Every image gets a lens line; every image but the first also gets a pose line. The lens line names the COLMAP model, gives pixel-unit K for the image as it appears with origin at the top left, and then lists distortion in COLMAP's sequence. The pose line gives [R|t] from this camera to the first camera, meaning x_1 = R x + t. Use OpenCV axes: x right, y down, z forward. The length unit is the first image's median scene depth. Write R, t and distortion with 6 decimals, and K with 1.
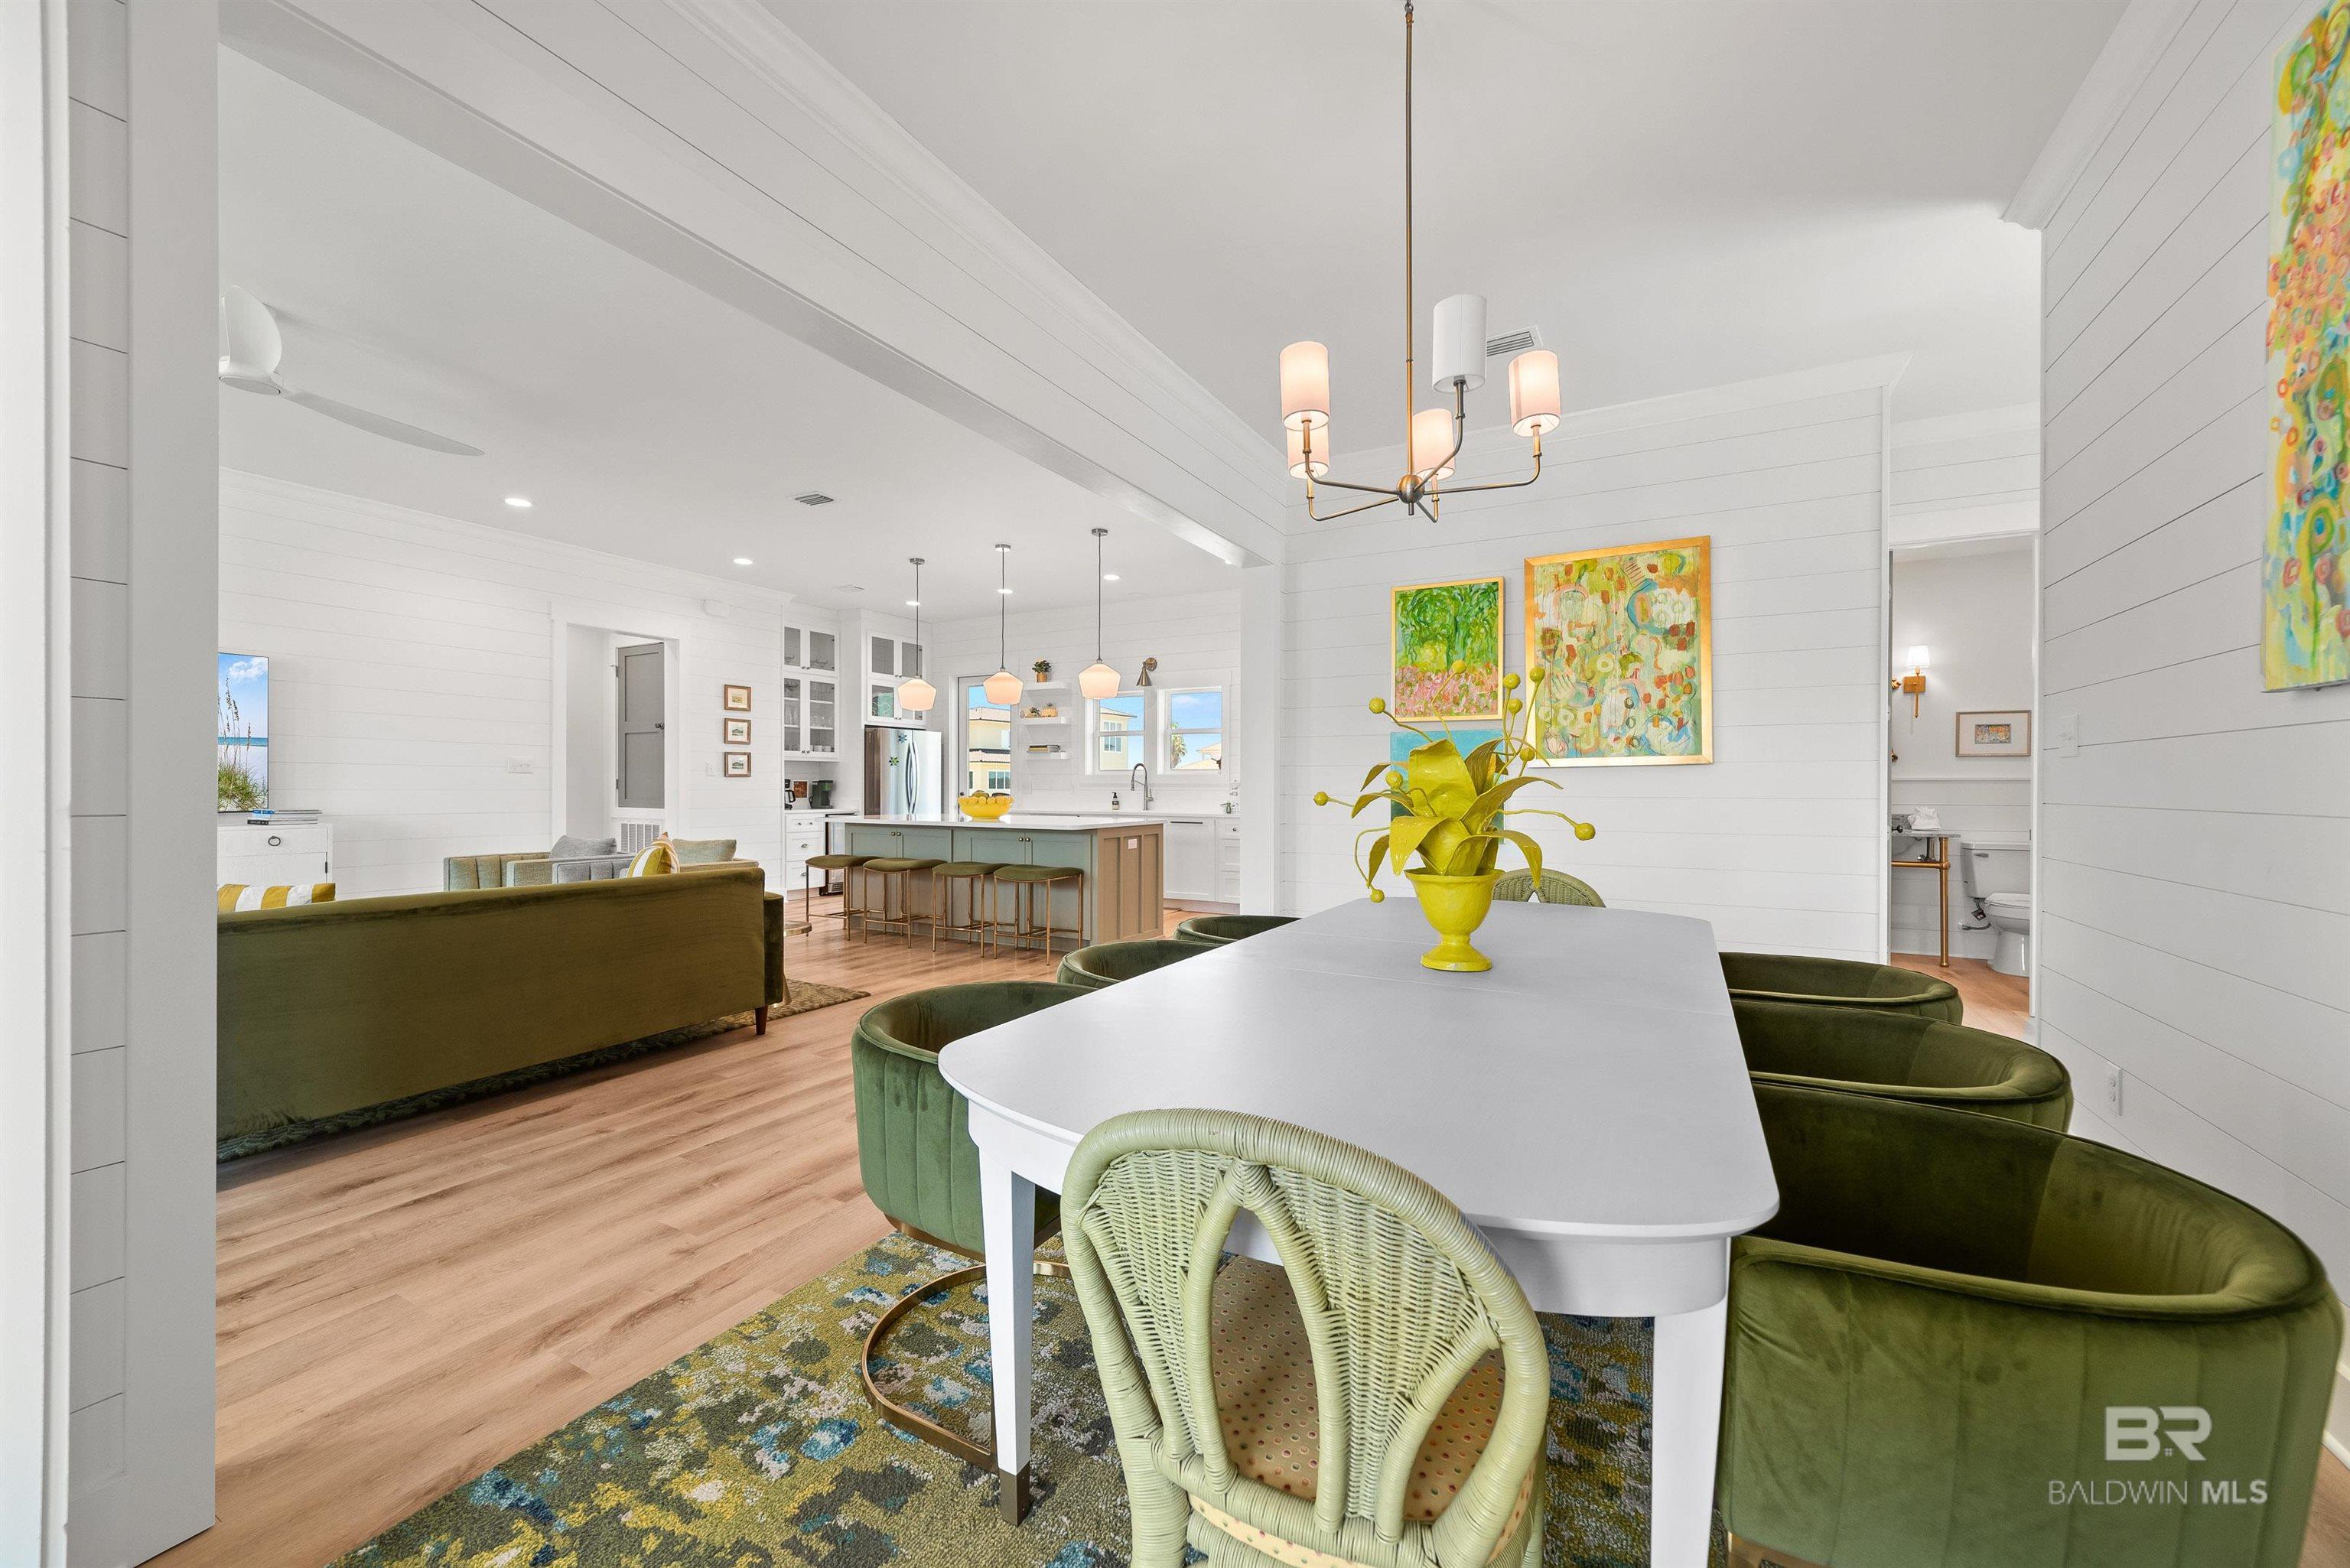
lens RADIAL K [[897.5, 0, 1182.8], [0, 897.5, 787.6], [0, 0, 1]] dist [-0.000345, 0.000040]
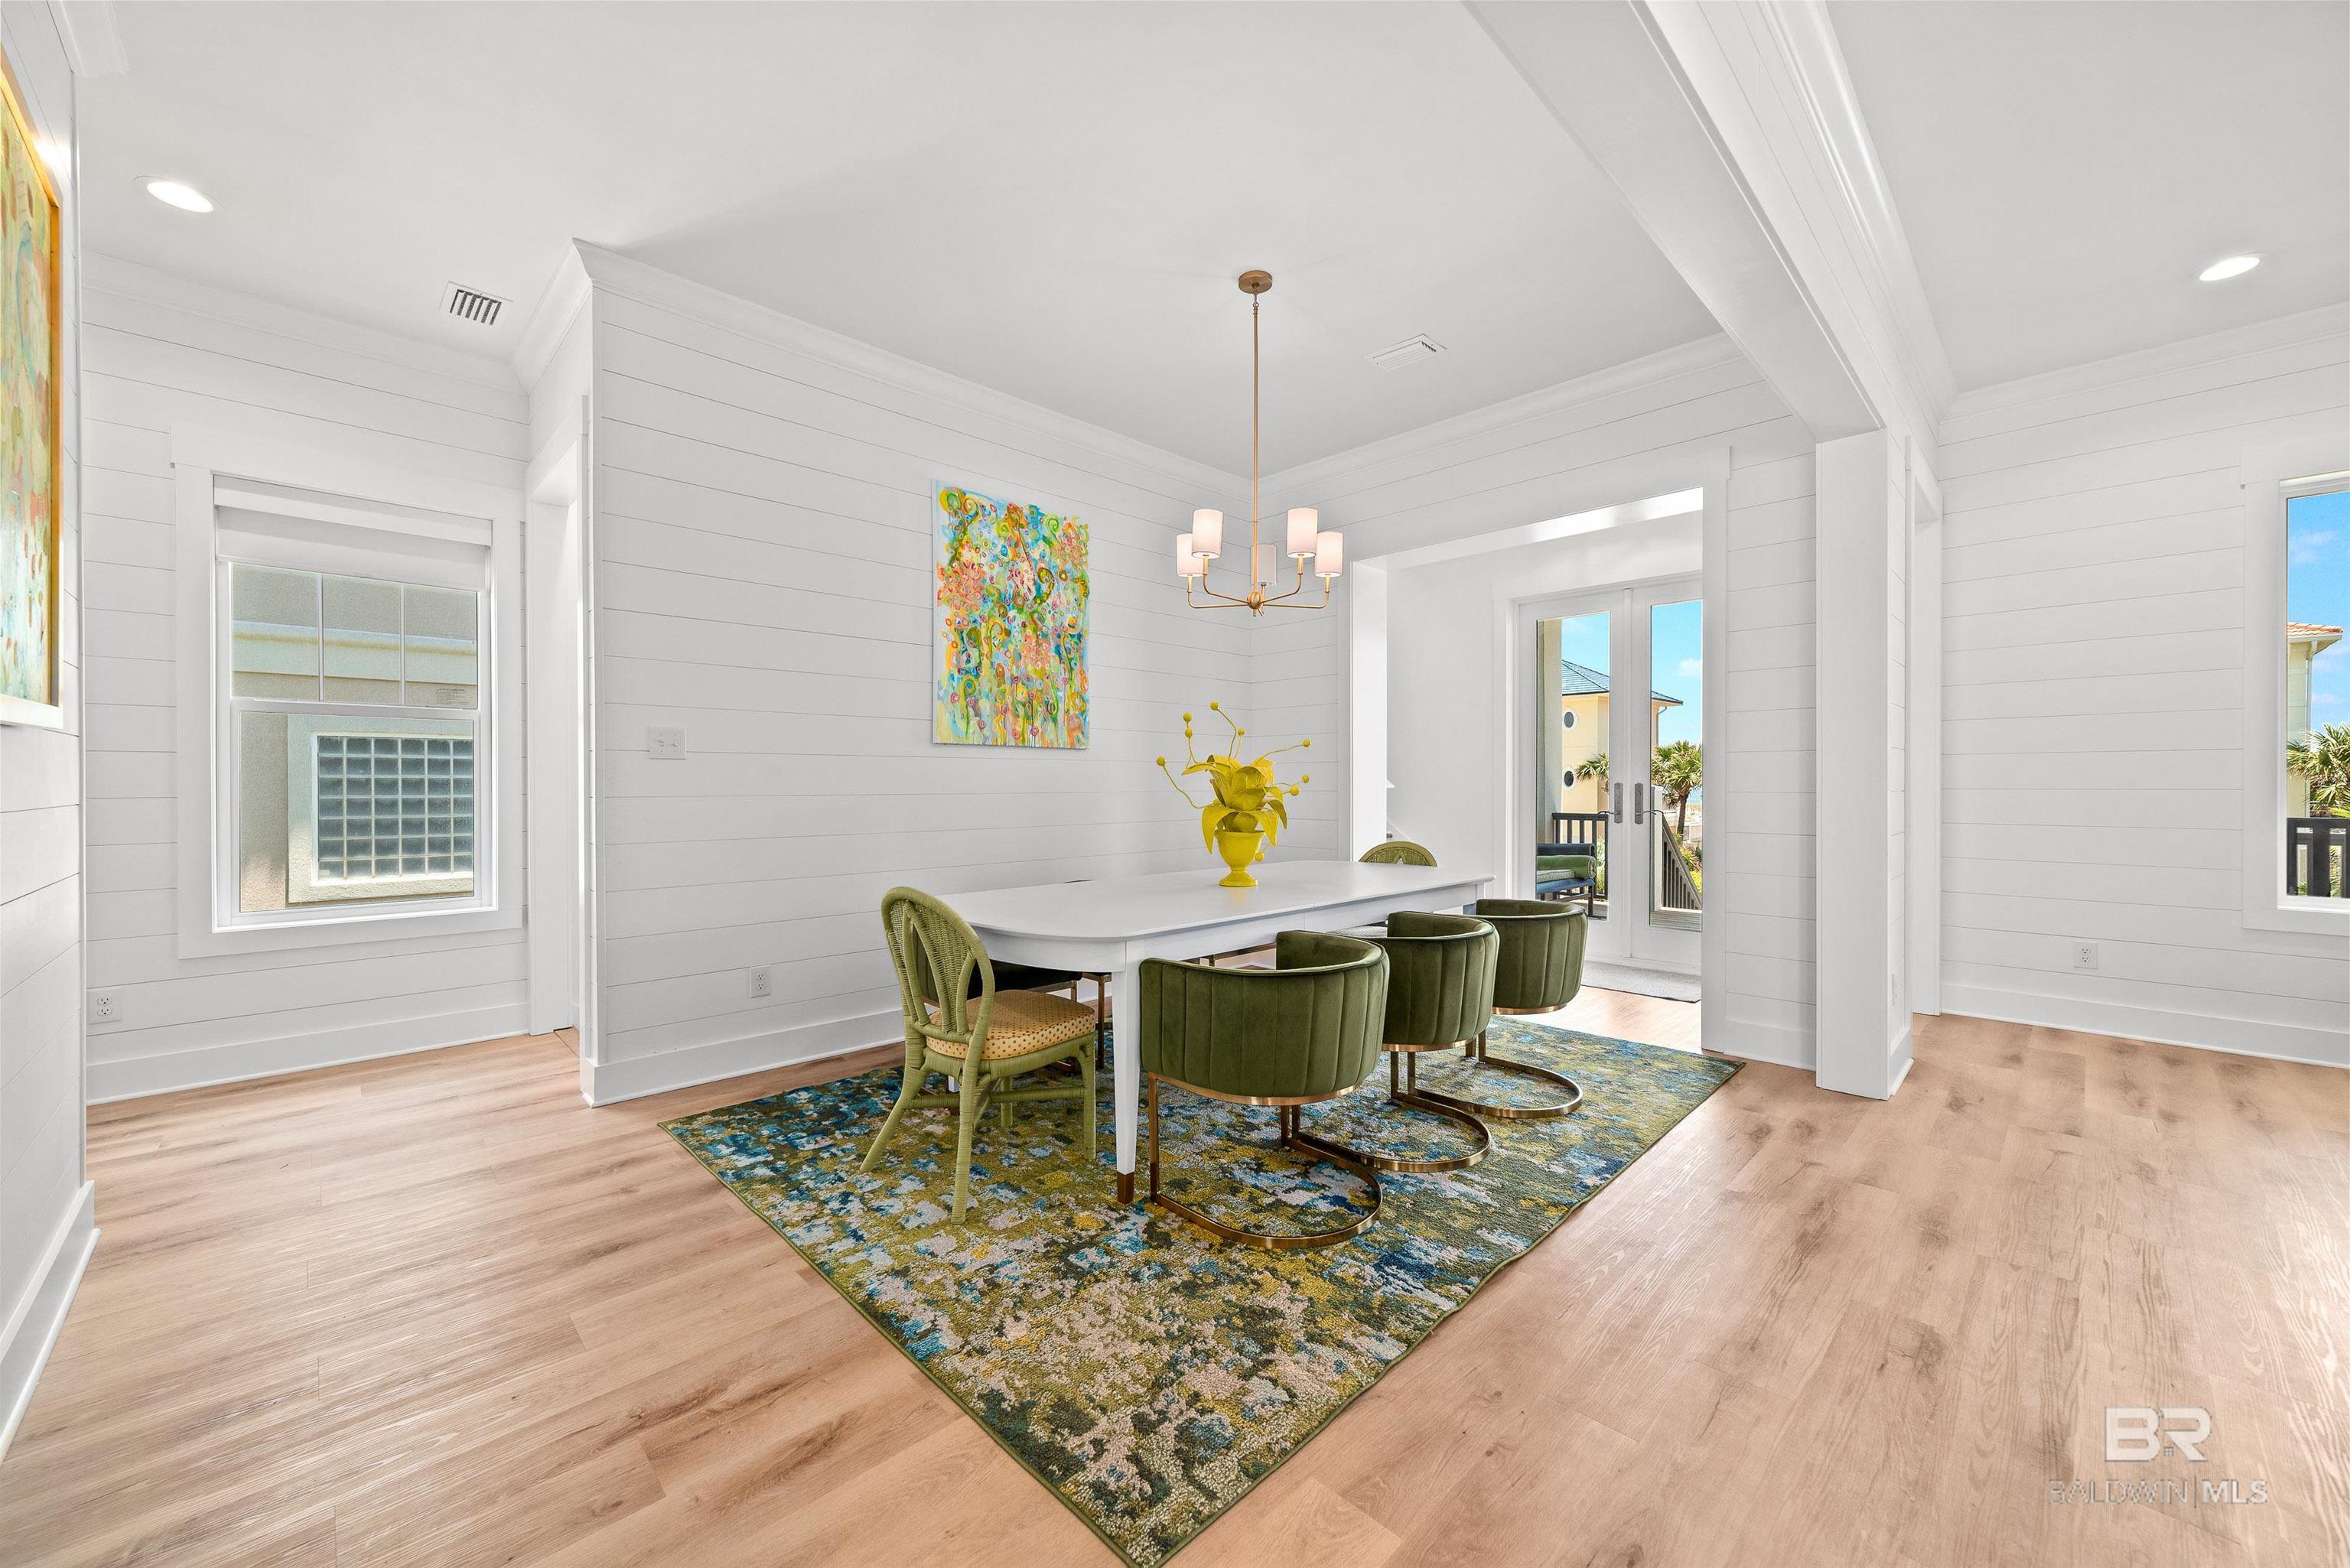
lens RADIAL K [[897.5, 0, 1182.8], [0, 897.5, 787.6], [0, 0, 1]] dist [-0.000345, 0.000040]
pose [[-0.957377, -0.001482, 0.288836, -0.041385], [0.000967, 0.999965, 0.008338, -0.002527], [-0.288838, 0.008262, -0.957342, 1.136735]]
